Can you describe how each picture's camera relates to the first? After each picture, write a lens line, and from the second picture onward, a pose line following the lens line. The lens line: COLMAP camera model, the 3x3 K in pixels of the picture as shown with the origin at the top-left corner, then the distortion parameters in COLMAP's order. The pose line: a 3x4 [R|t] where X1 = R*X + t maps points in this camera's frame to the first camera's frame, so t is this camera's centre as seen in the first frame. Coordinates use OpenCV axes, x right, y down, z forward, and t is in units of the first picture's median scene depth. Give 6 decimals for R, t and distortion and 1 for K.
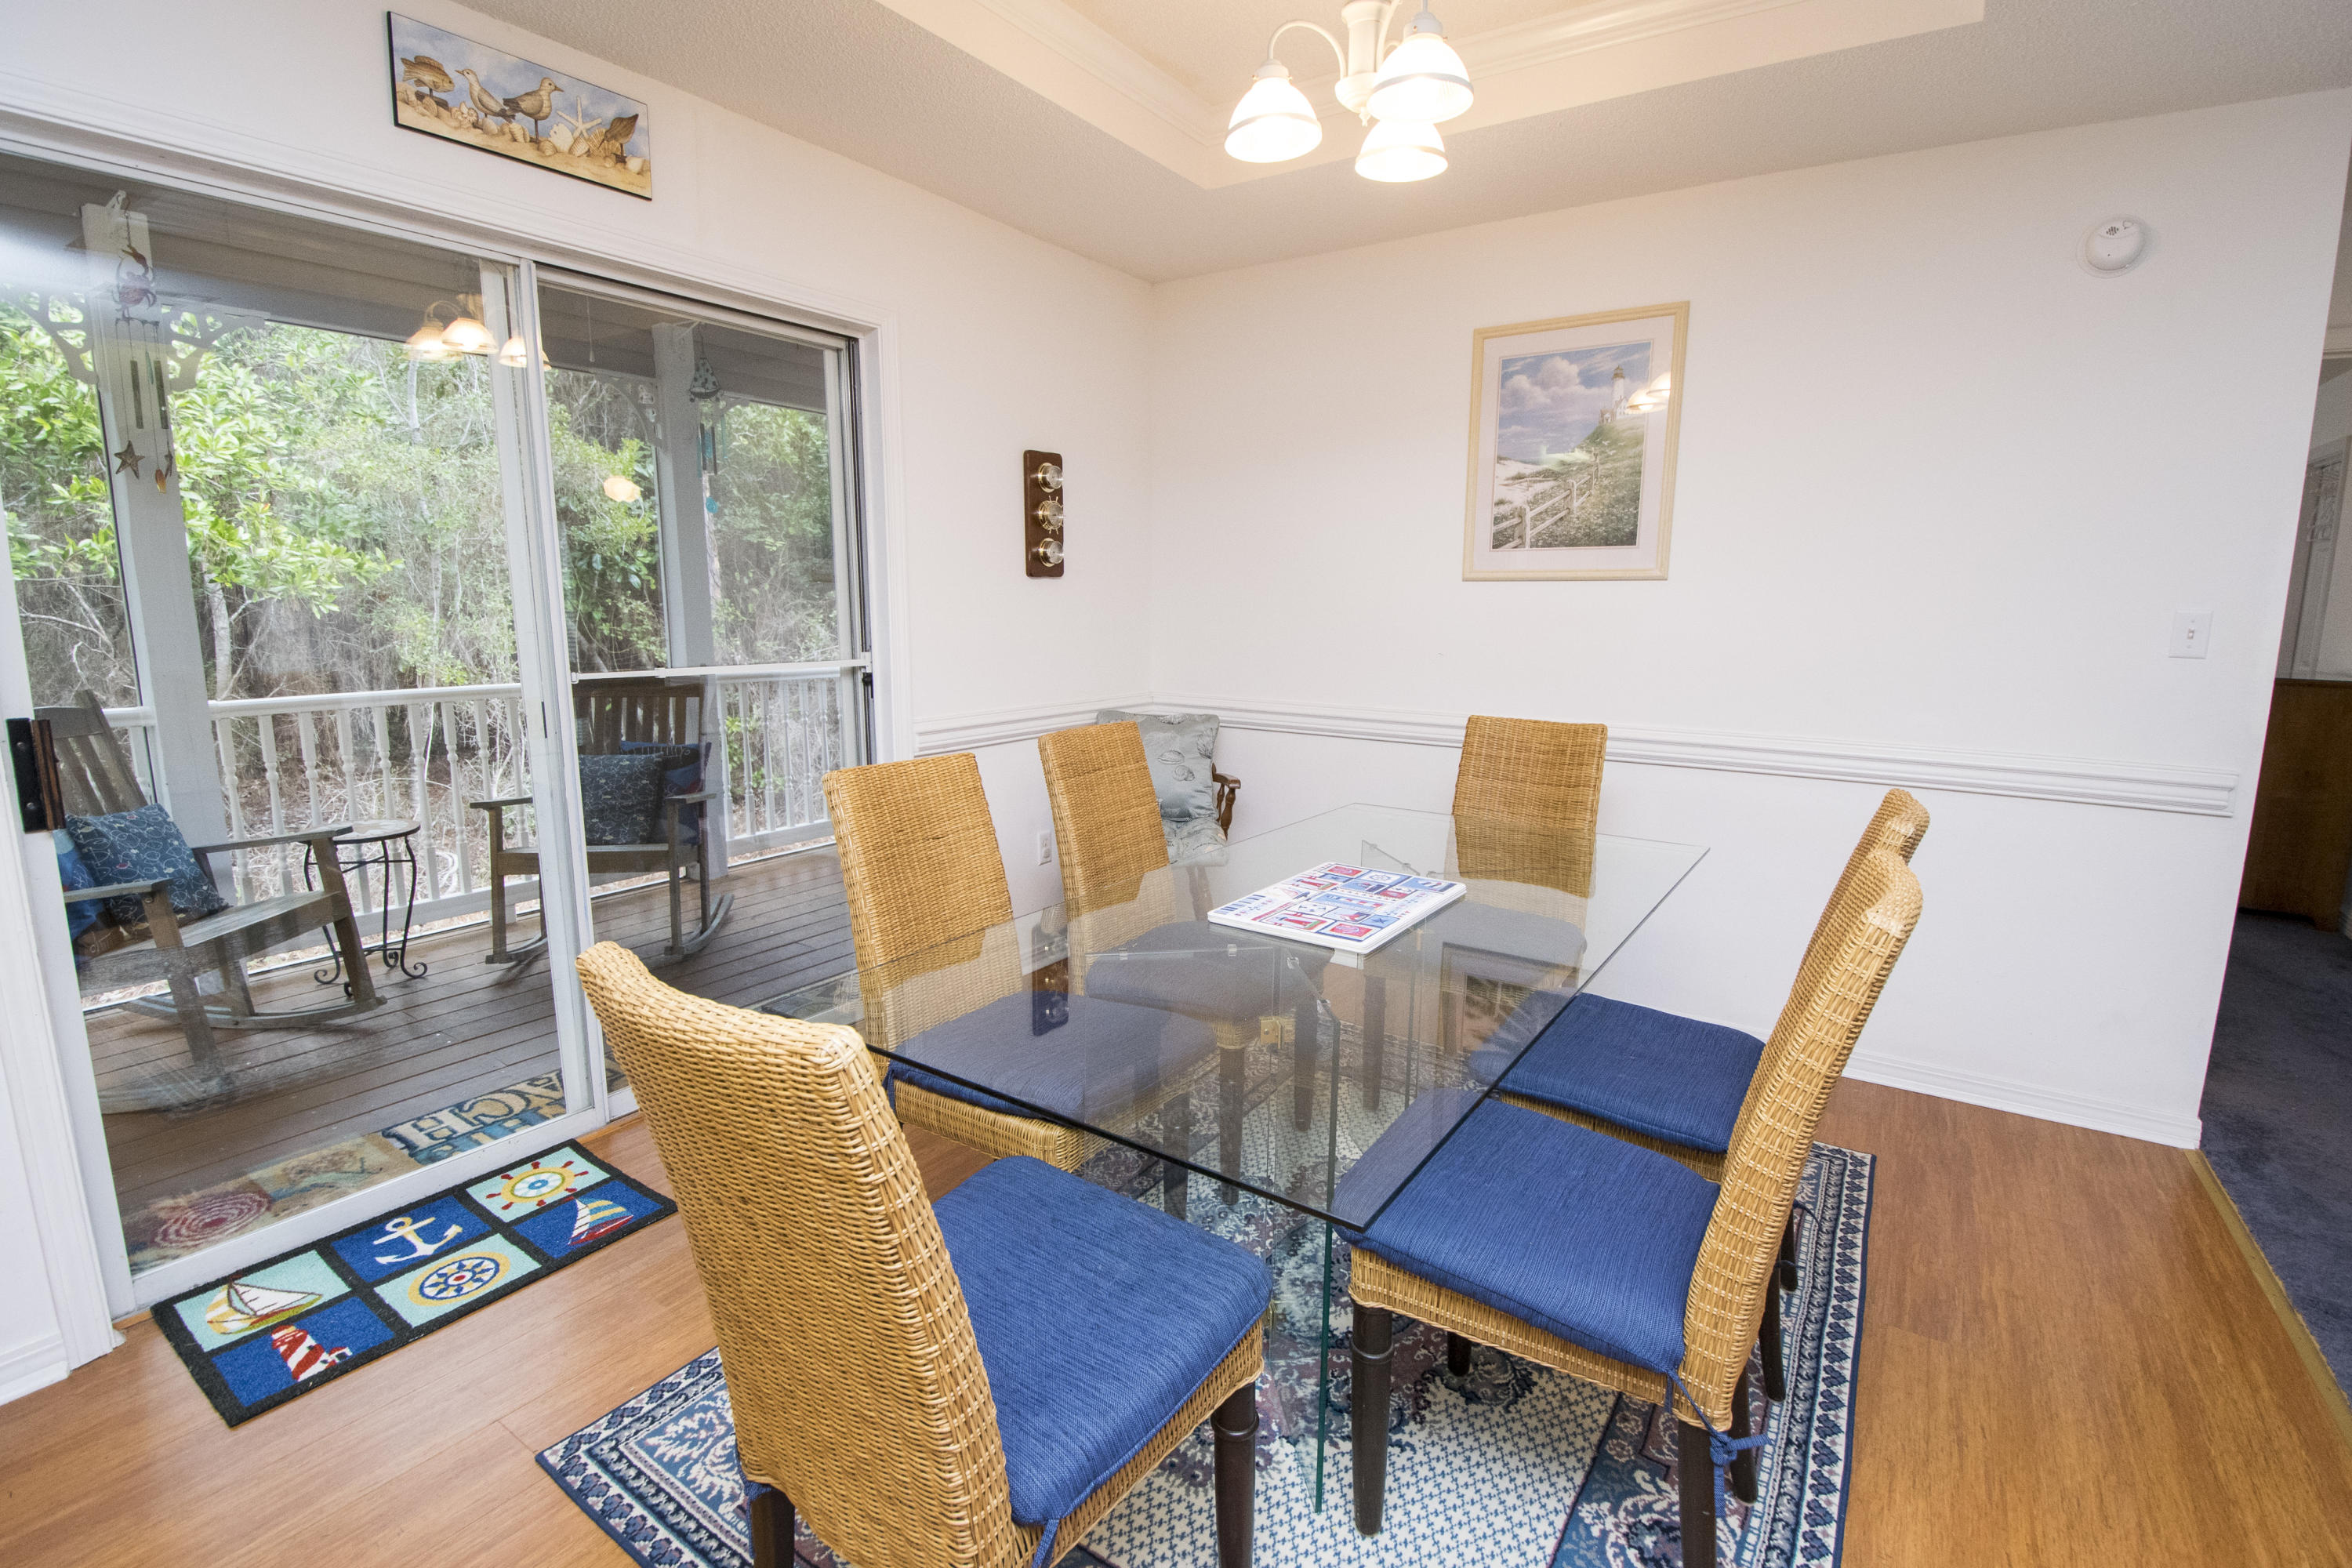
lens RADIAL K [[1069.2, 0, 1200.7], [0, 1069.2, 745.6], [0, 0, 1]] dist [0.019902, 0.000076]
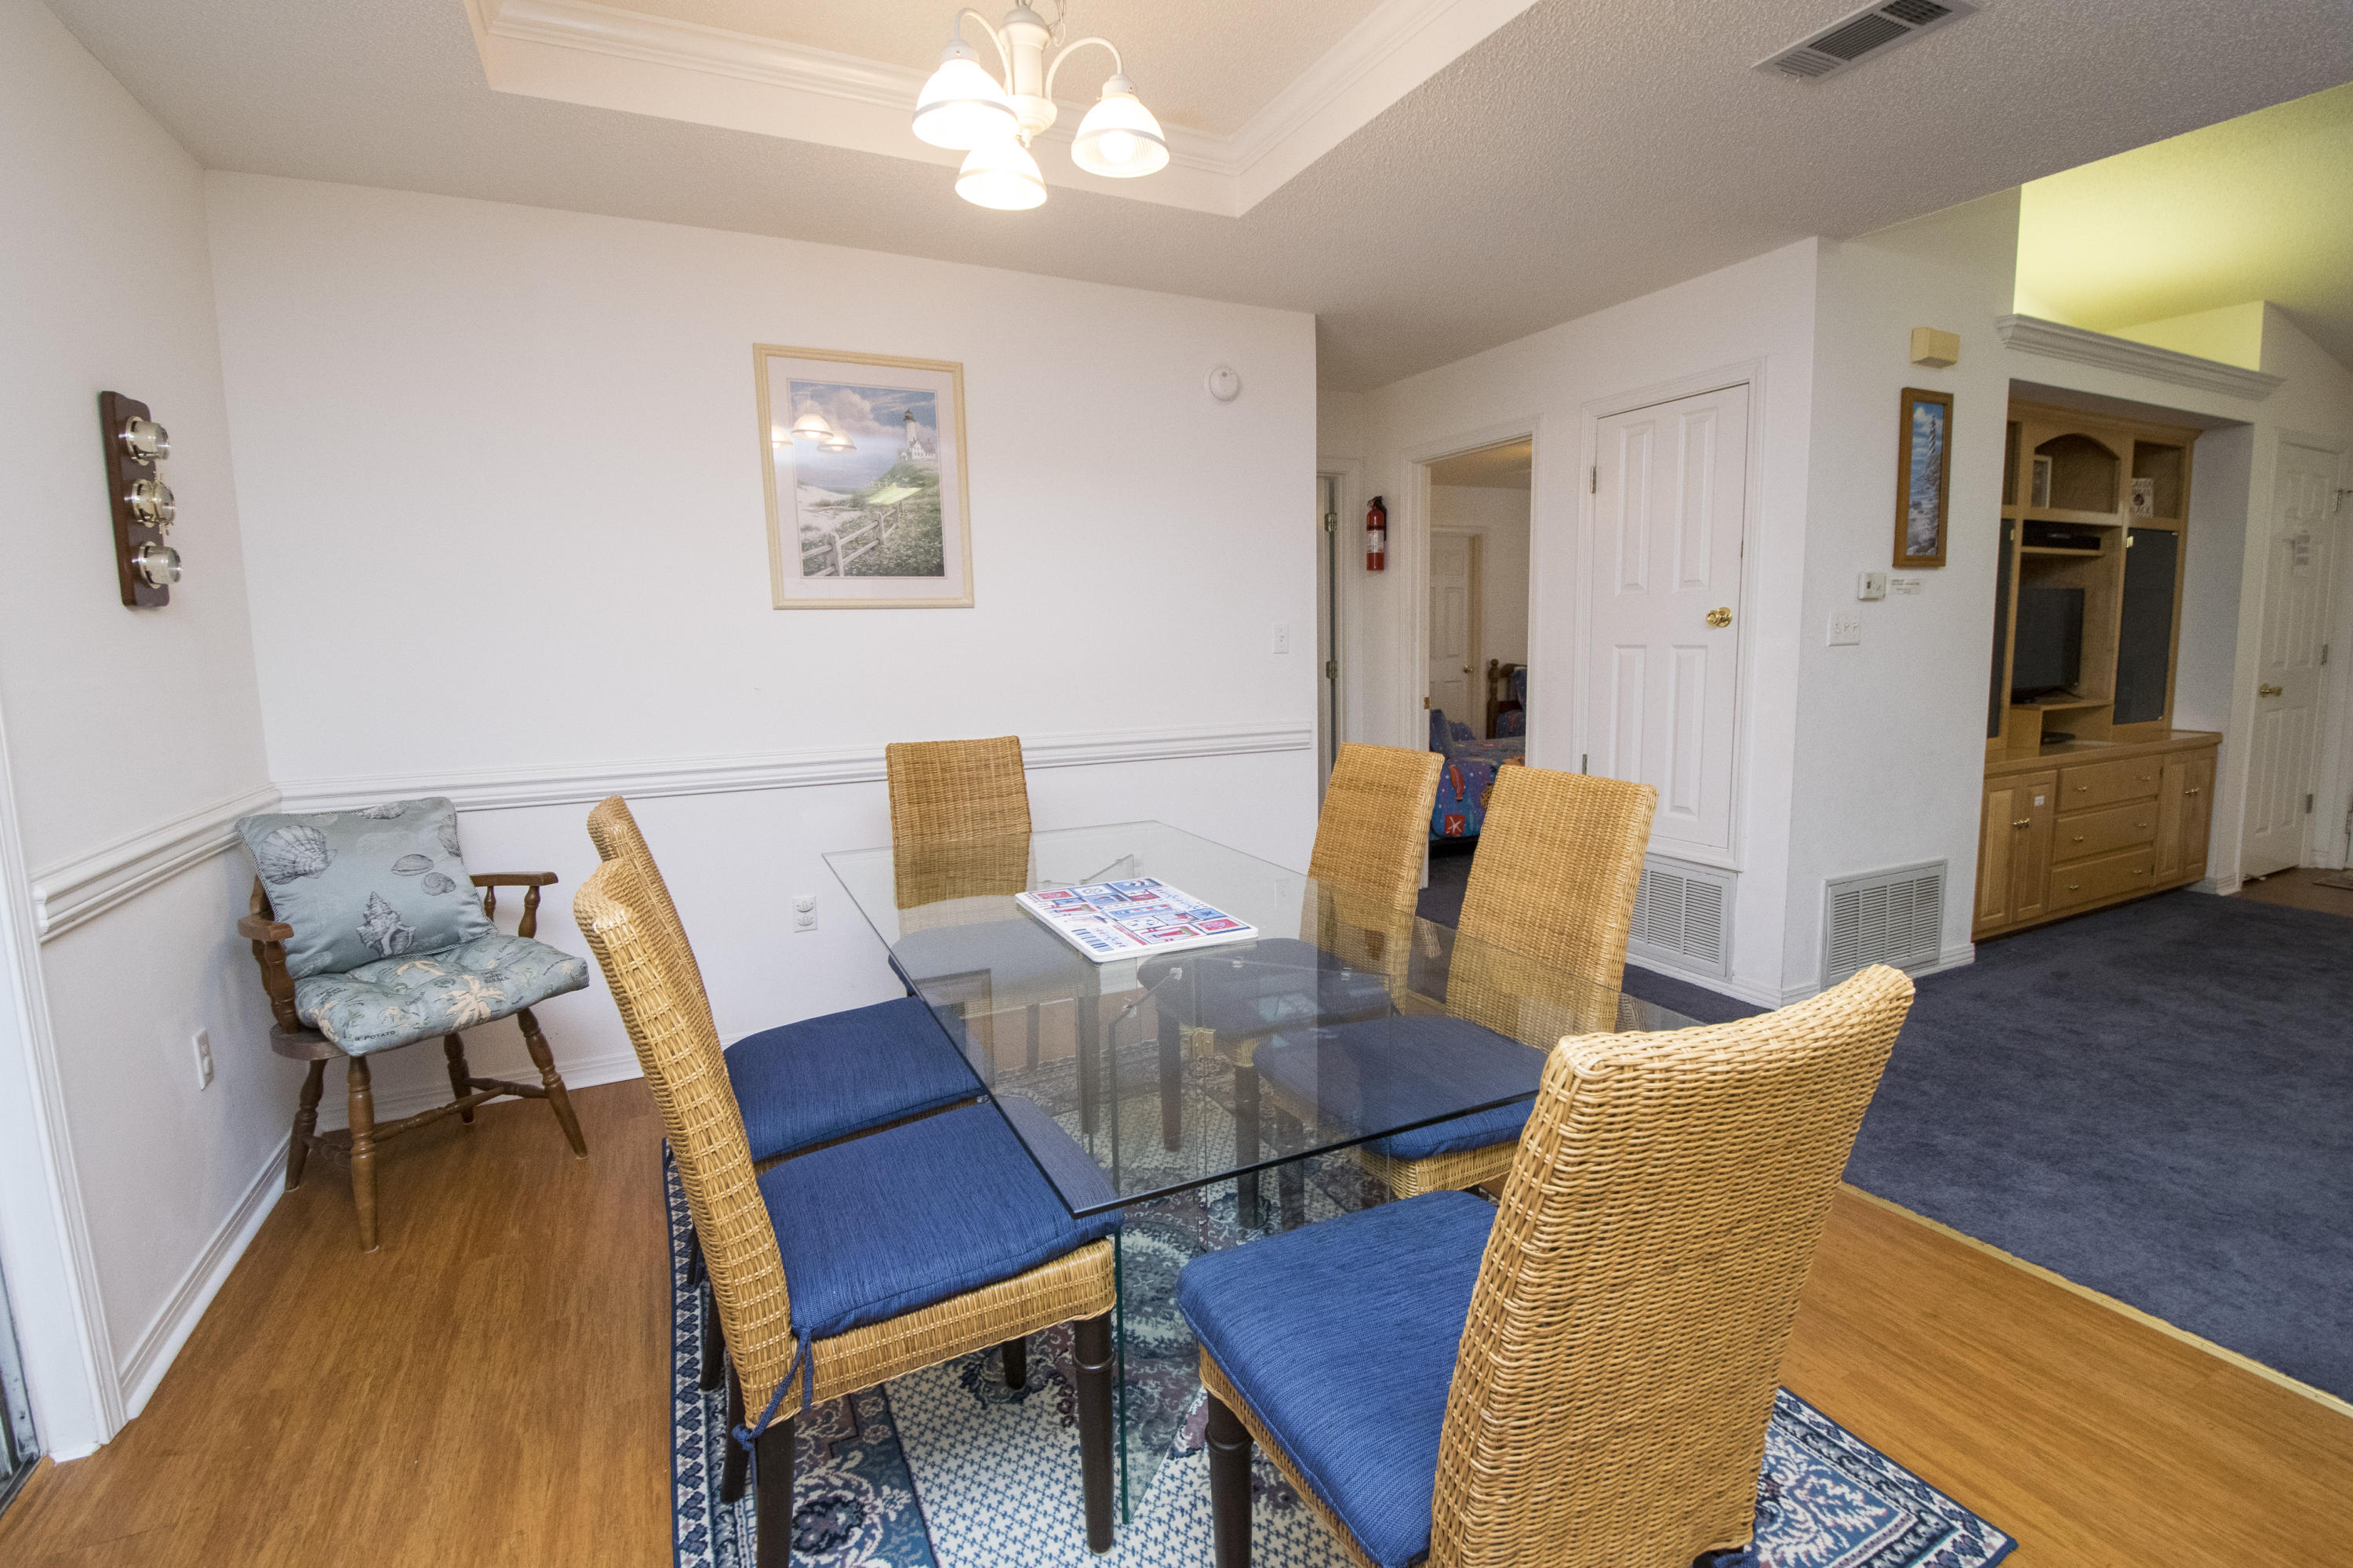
lens RADIAL K [[1054.9, 0, 1166.8], [0, 1054.9, 763.0], [0, 0, 1]] dist [-0.038744, -0.000149]
pose [[0.507047, -0.118902, 0.853678, -0.440180], [0.141924, 0.988438, 0.053375, -0.026661], [-0.850154, 0.094093, 0.518059, 0.295466]]
